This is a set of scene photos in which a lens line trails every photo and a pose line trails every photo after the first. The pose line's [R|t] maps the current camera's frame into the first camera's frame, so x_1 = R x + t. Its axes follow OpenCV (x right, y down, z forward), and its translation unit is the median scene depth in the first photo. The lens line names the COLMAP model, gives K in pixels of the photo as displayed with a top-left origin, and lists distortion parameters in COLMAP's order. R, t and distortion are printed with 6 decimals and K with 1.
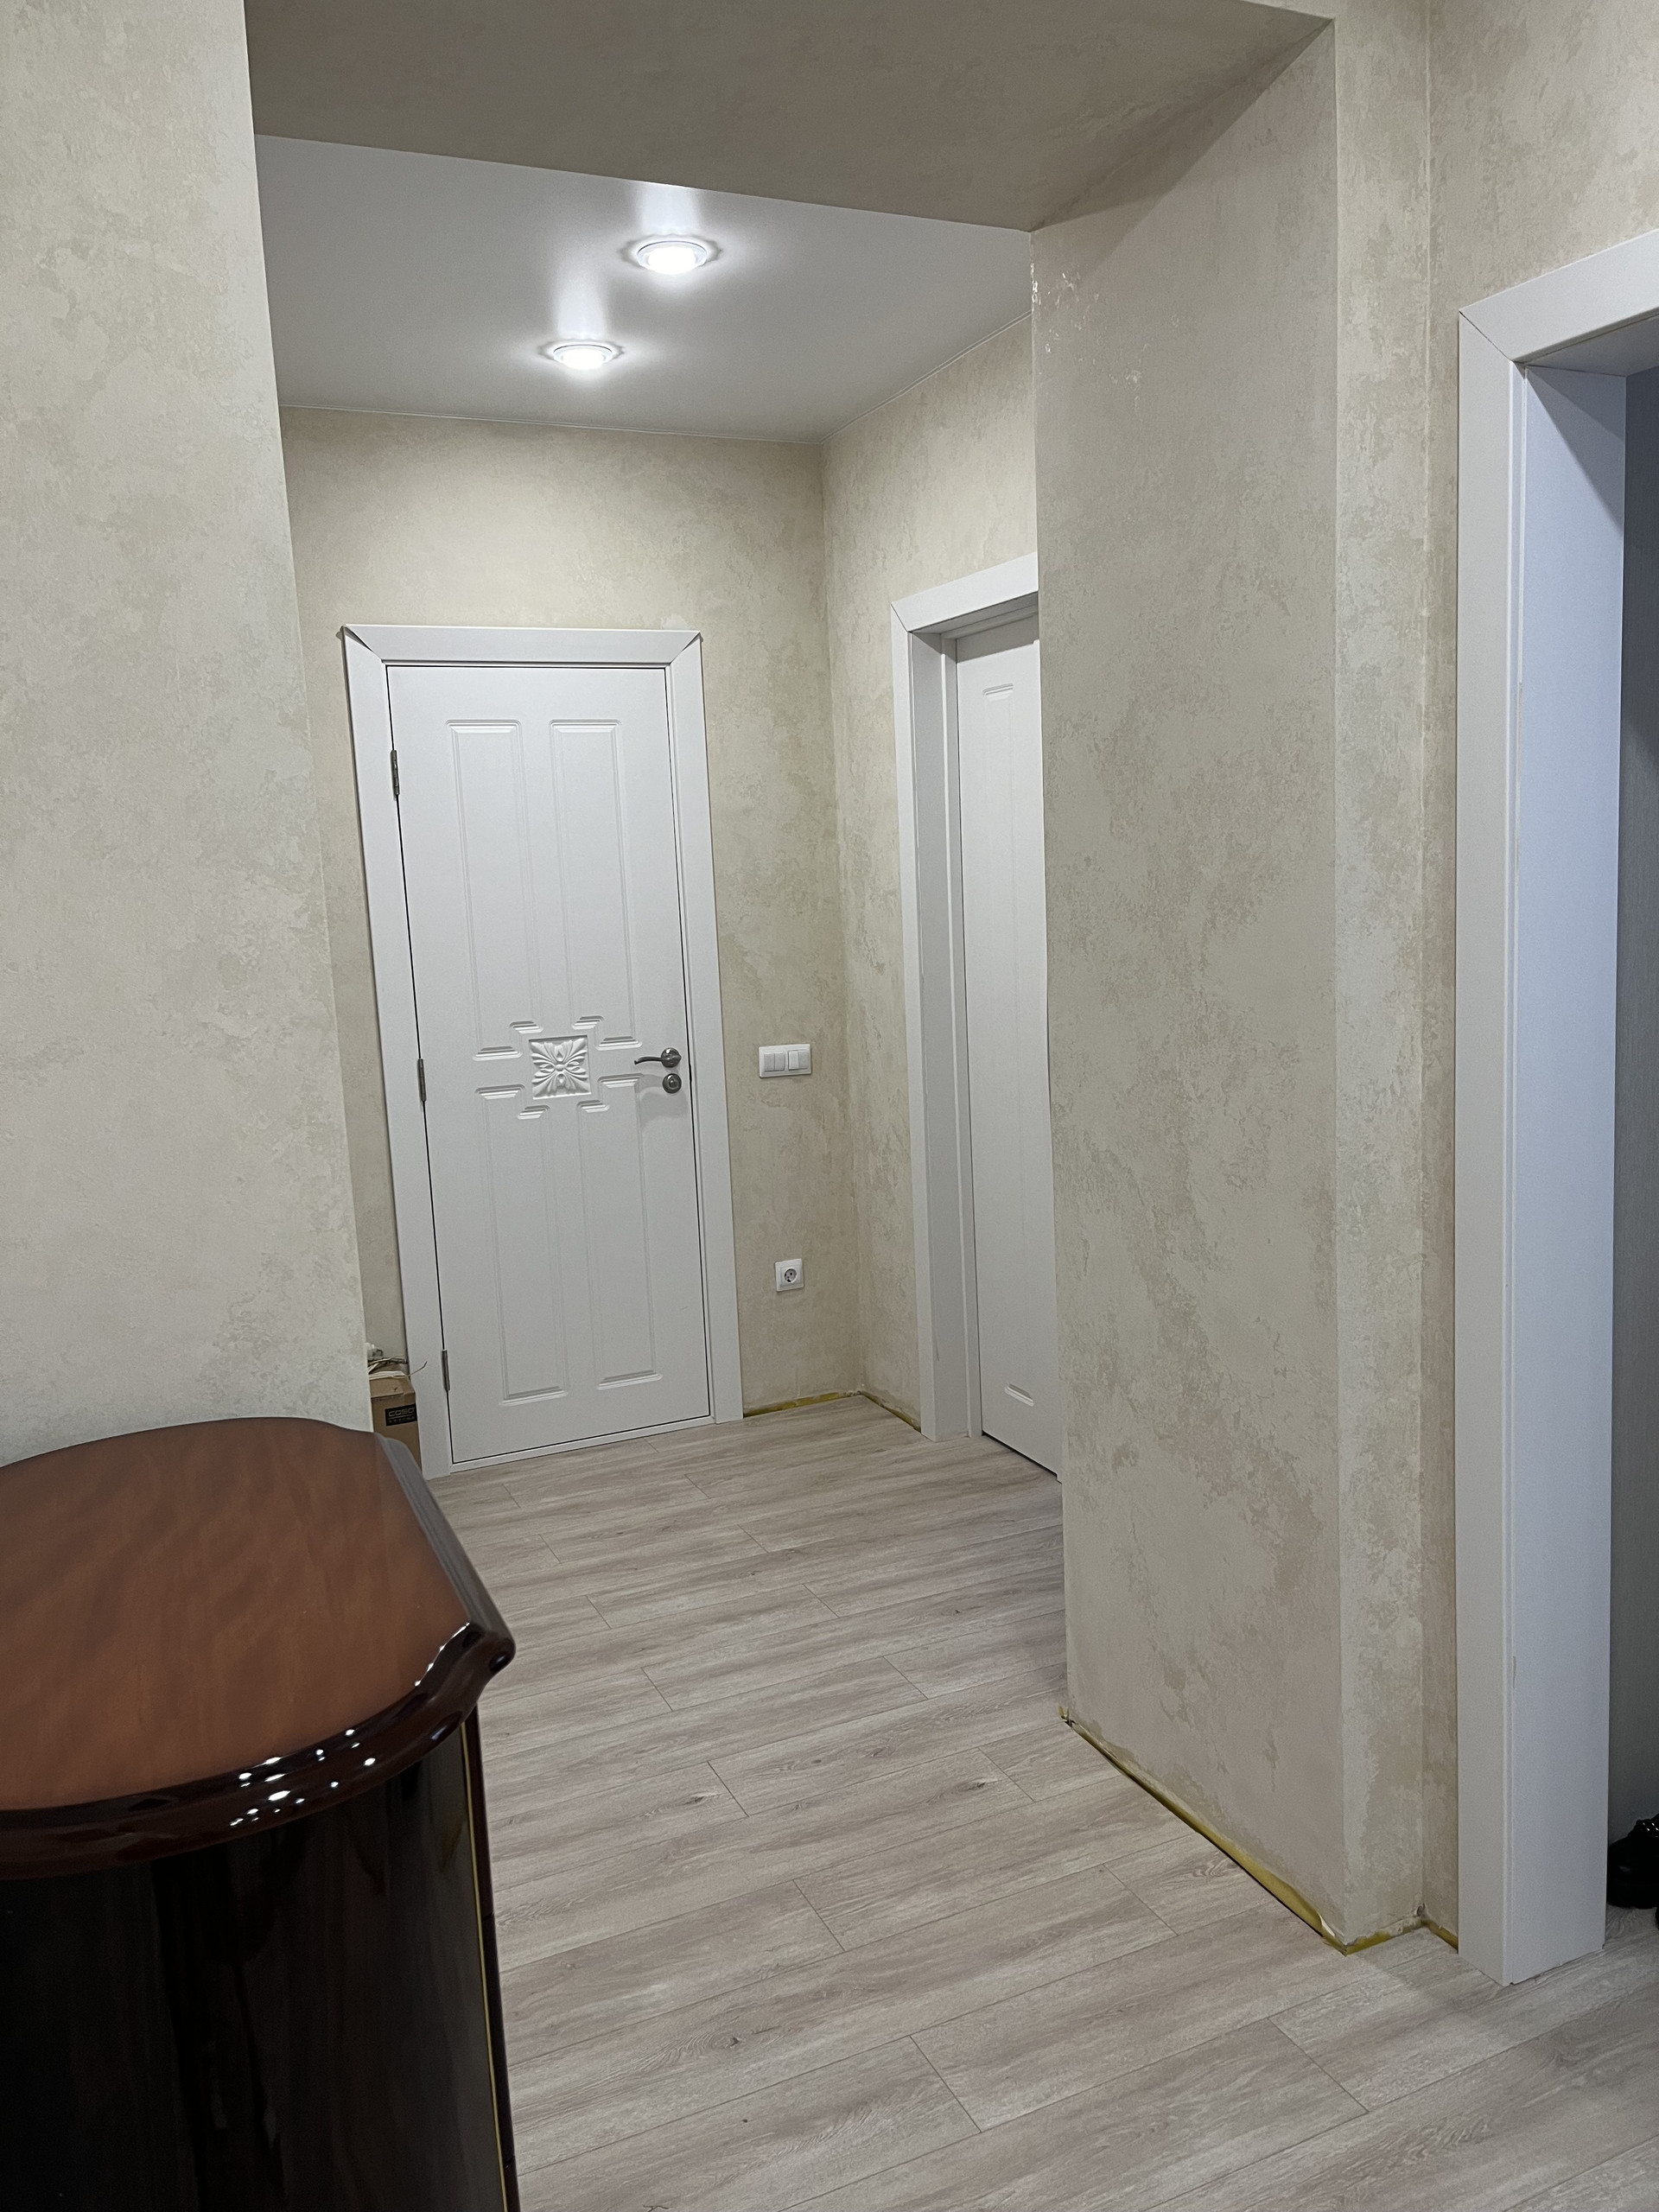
lens RADIAL K [[1673.9, 0, 833.3], [0, 1673.9, 1120.8], [0, 0, 1]] dist [0.052896, -0.096721]
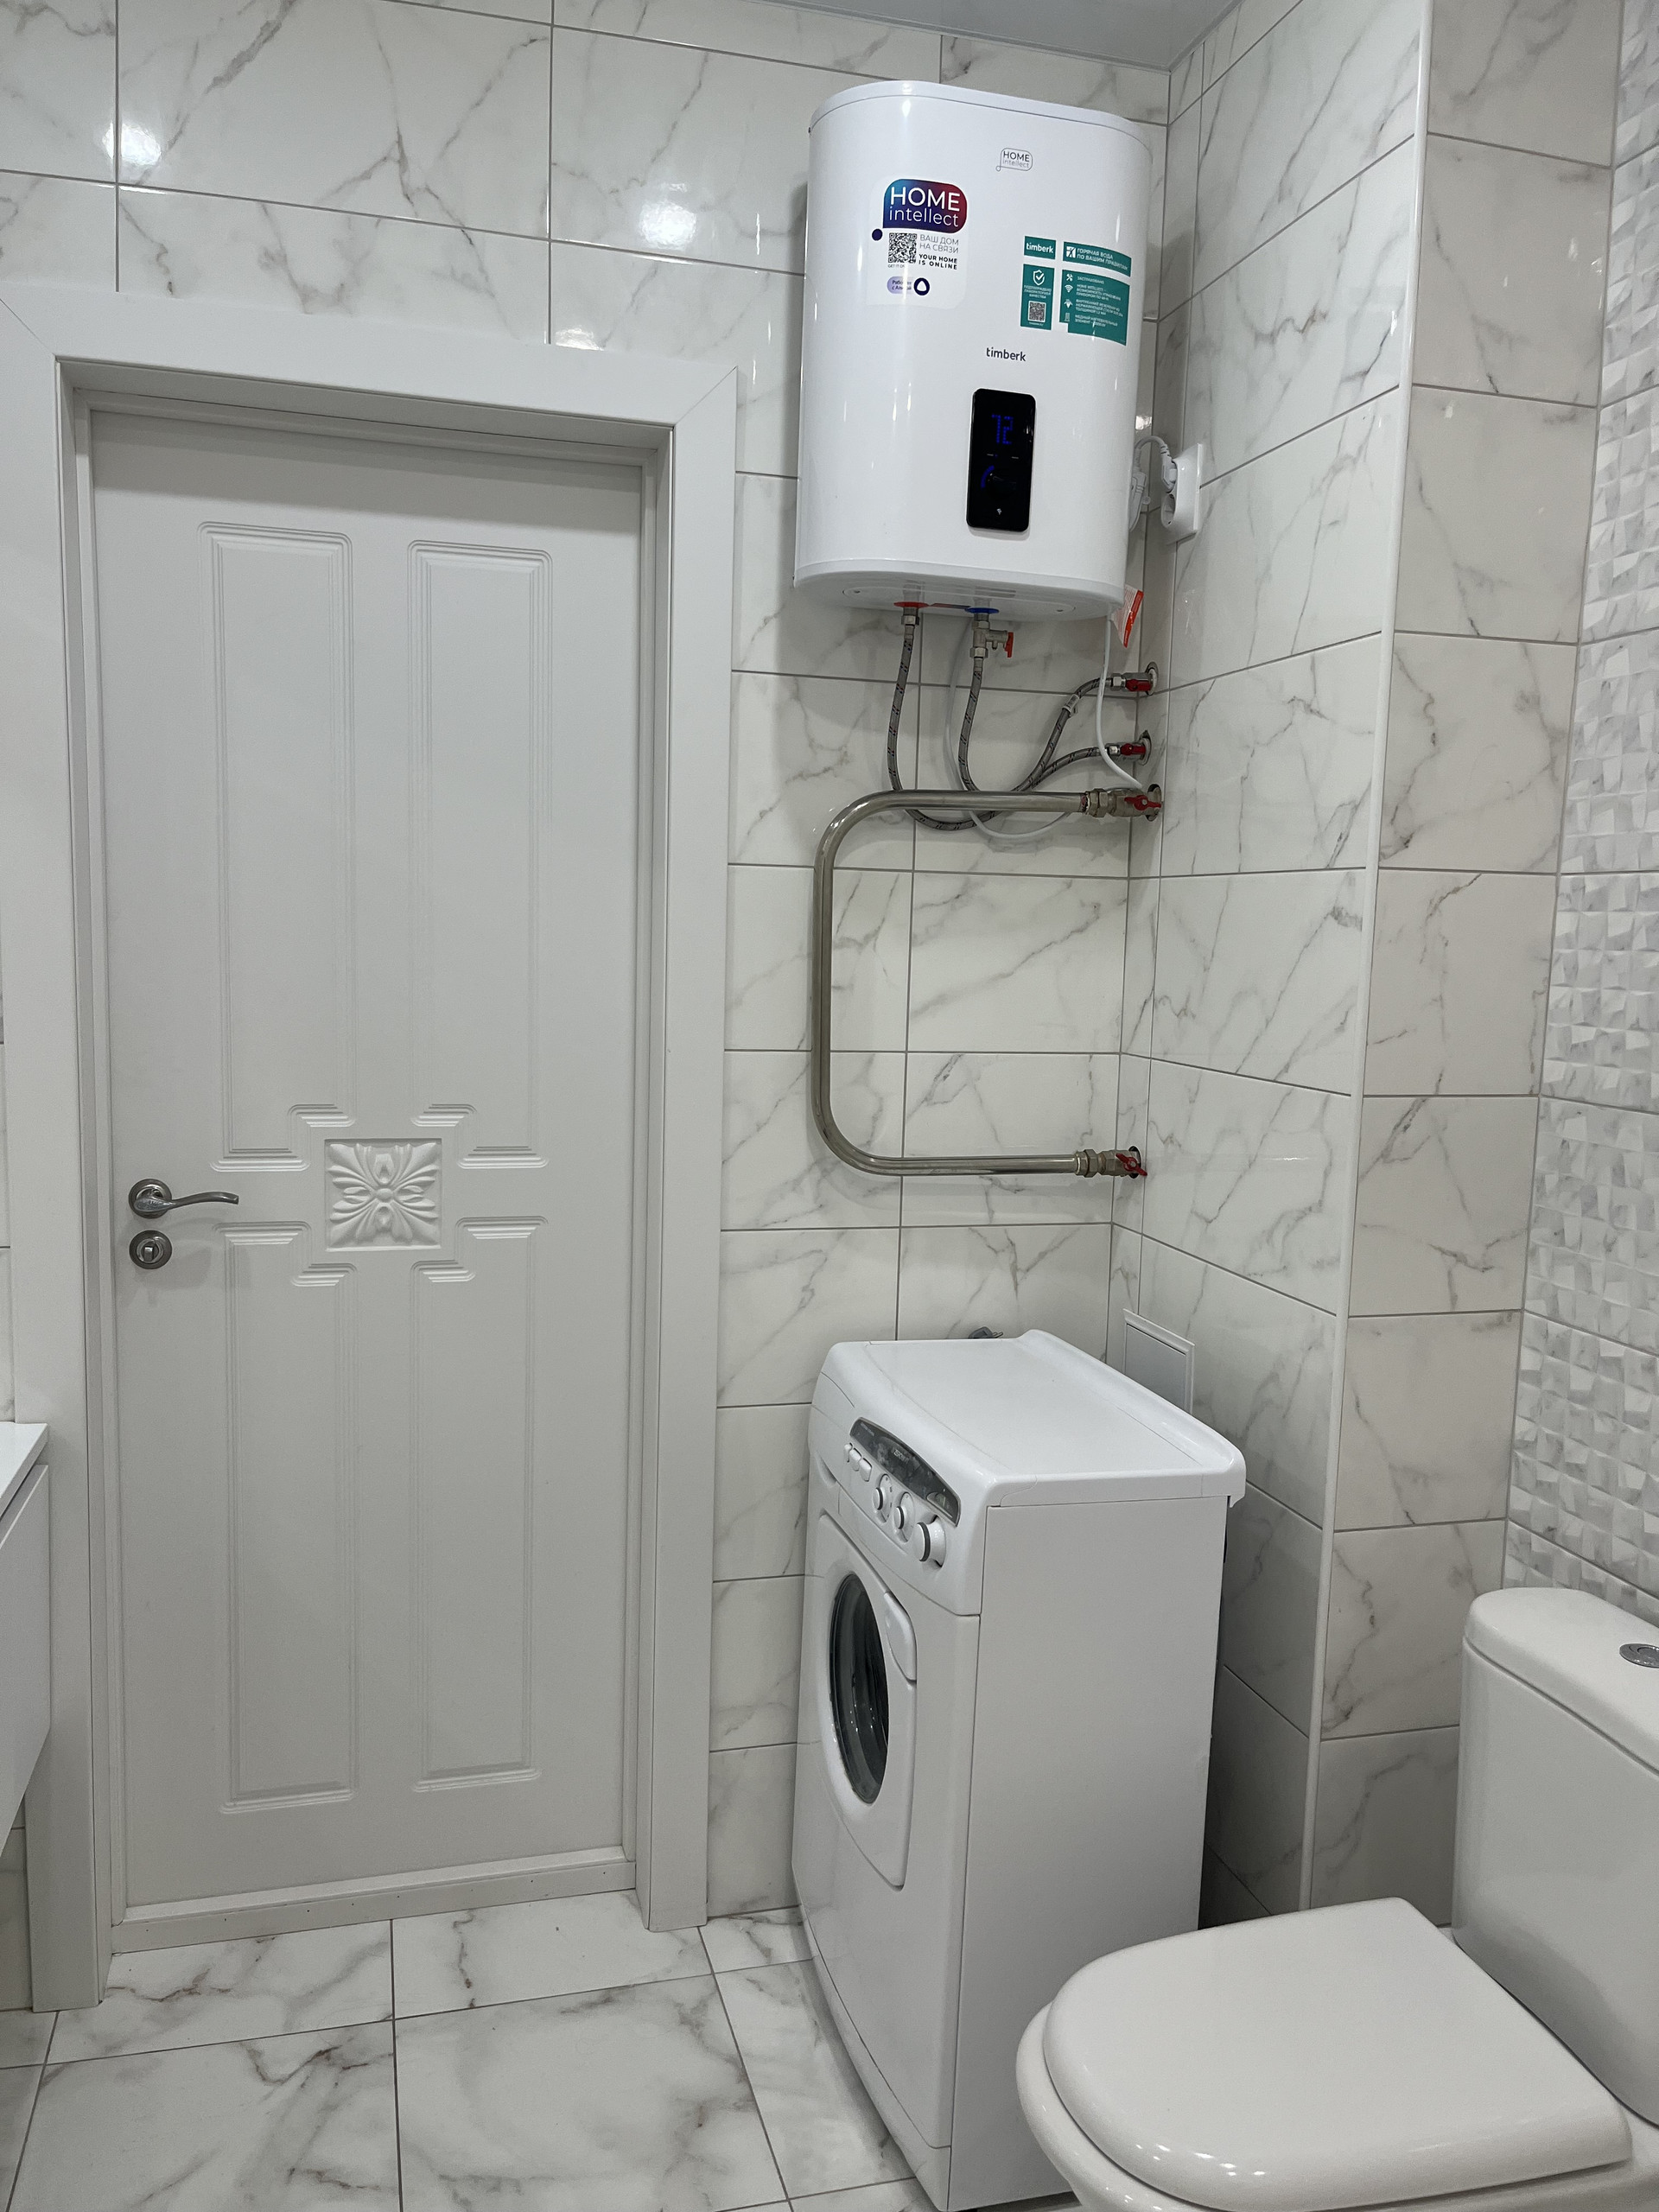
lens RADIAL K [[1673.9, 0, 833.3], [0, 1673.9, 1120.8], [0, 0, 1]] dist [0.052896, -0.096721]
pose [[0.988450, 0.089251, -0.122481, 0.041112], [-0.092414, 0.995512, -0.020377, -0.057496], [0.120113, 0.031460, 0.992262, 0.488052]]
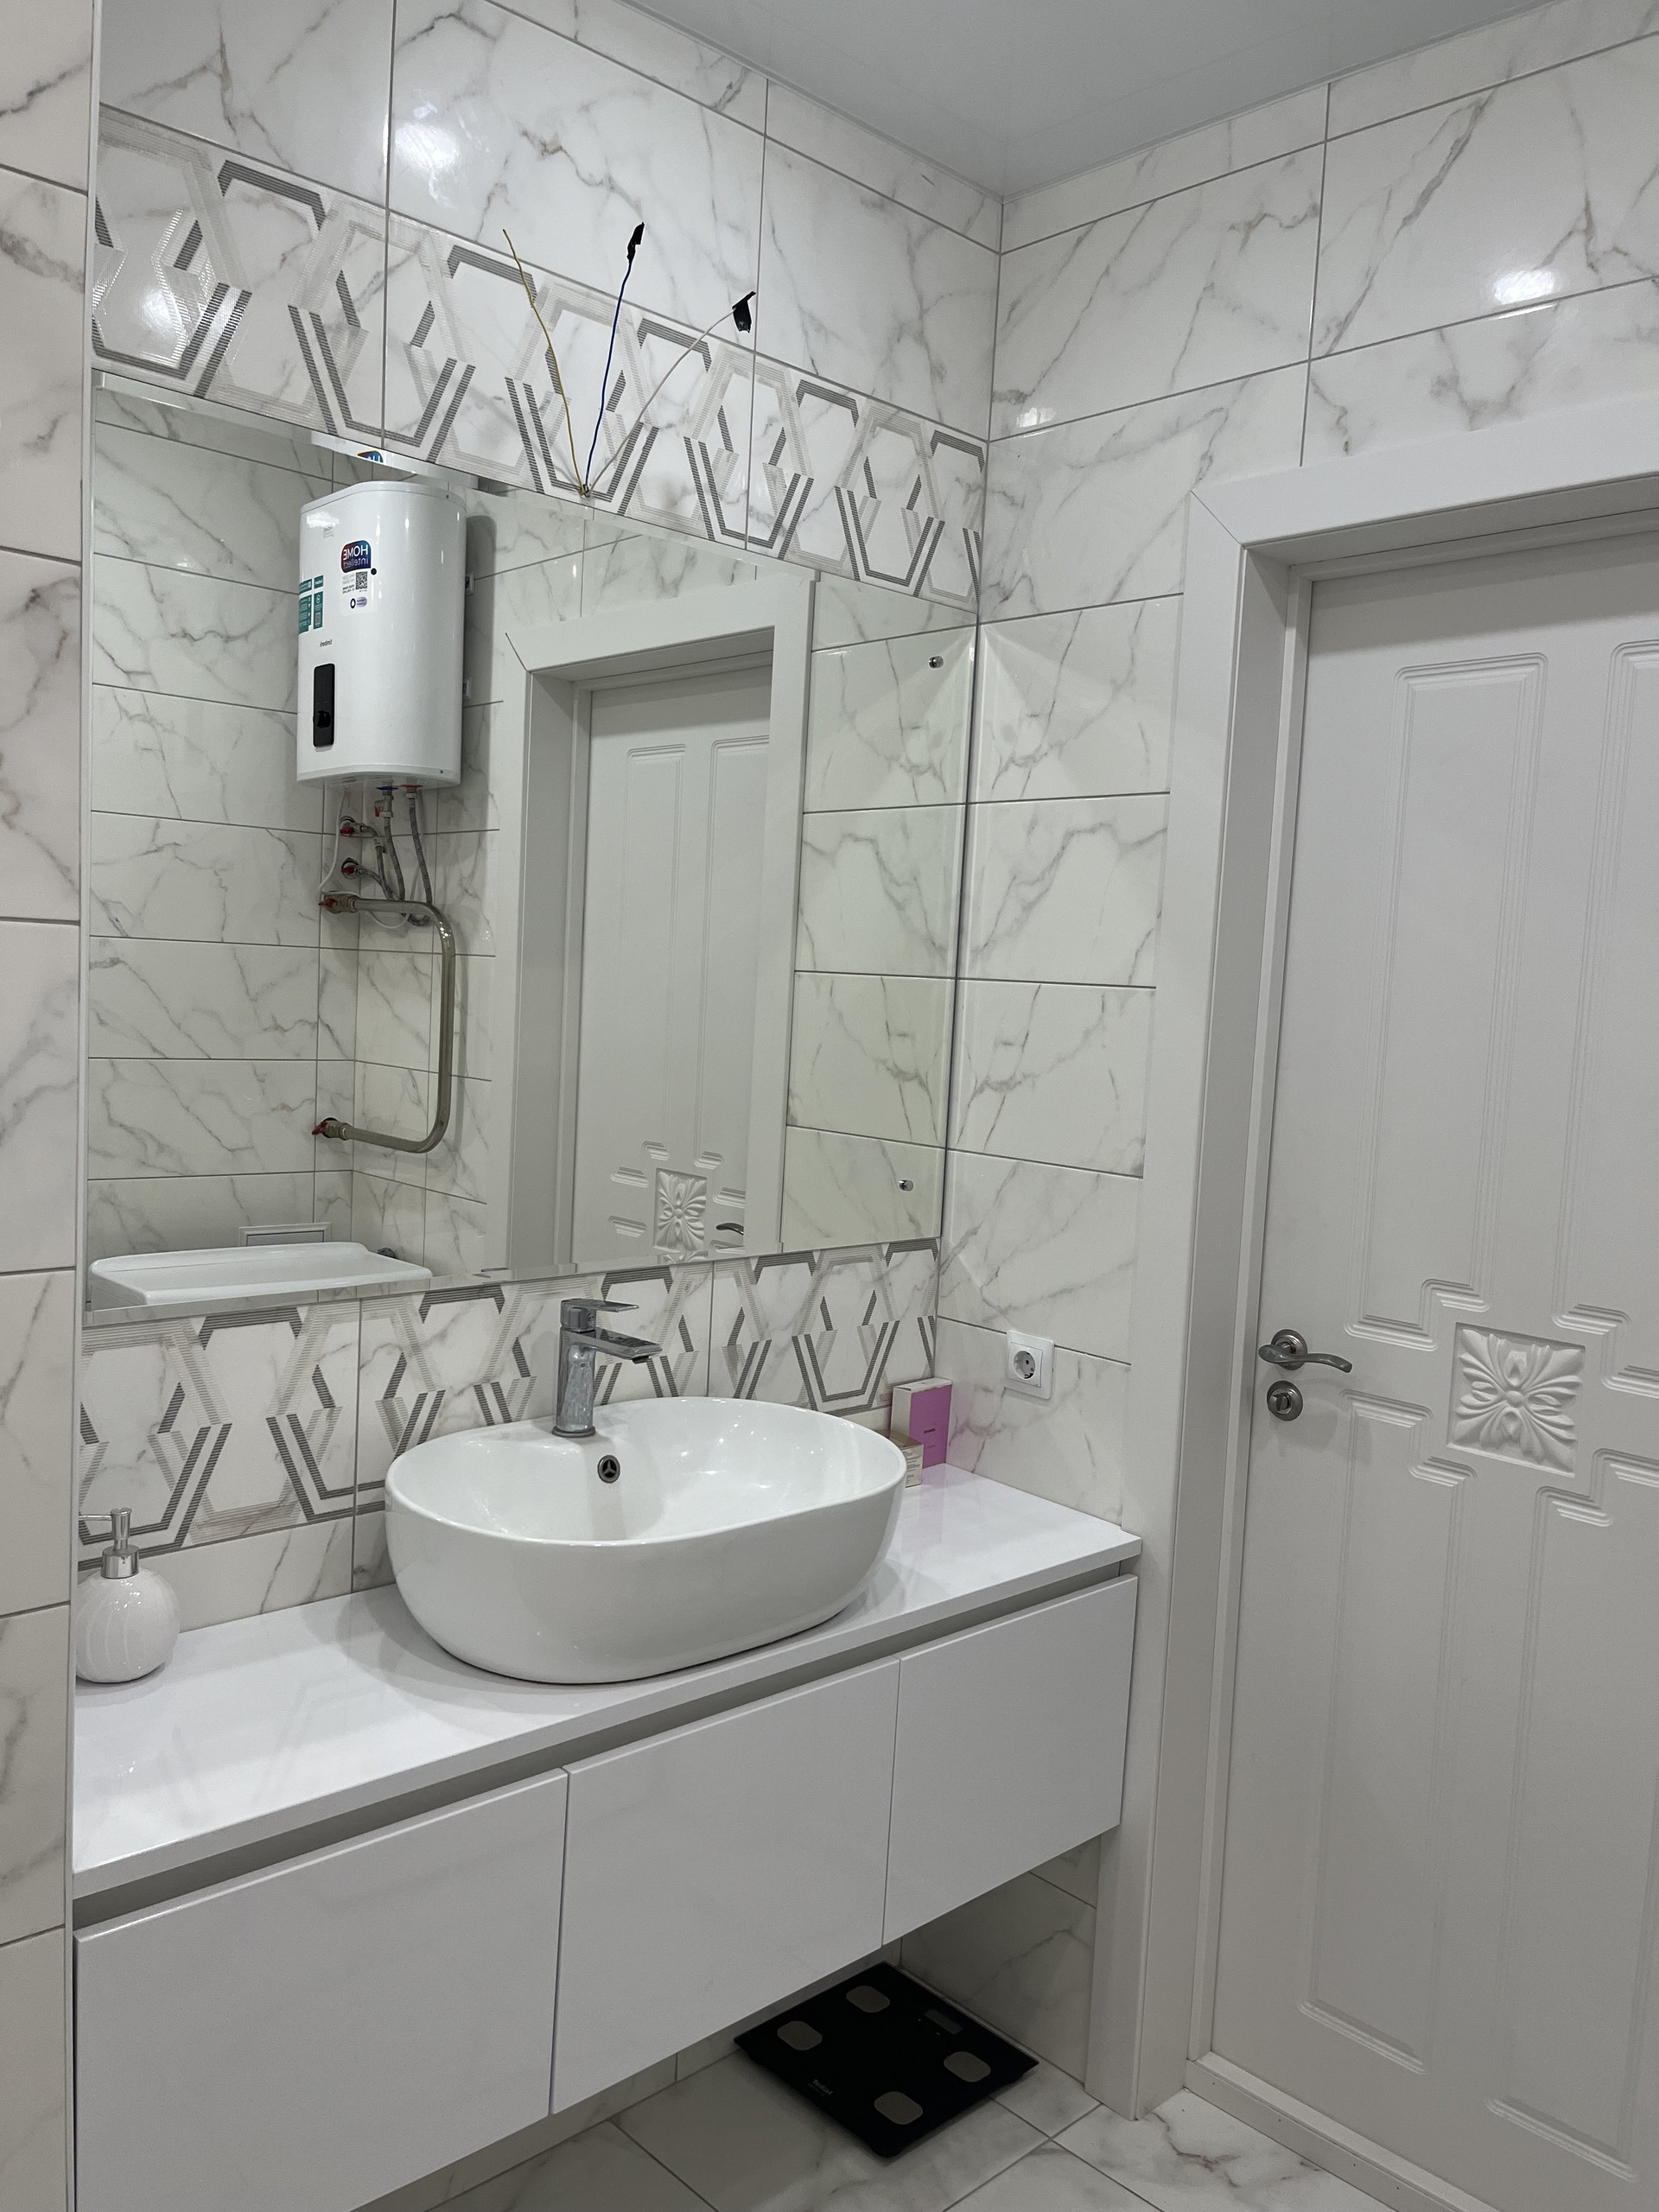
lens RADIAL K [[1709.1, 0, 818.6], [0, 1709.1, 1116.4], [0, 0, 1]] dist [0.048216, -0.086046]
pose [[0.332834, 0.139809, -0.932564, 0.201832], [-0.198415, 0.977191, 0.075685, -0.105122], [0.921875, 0.159844, 0.352983, 0.646435]]
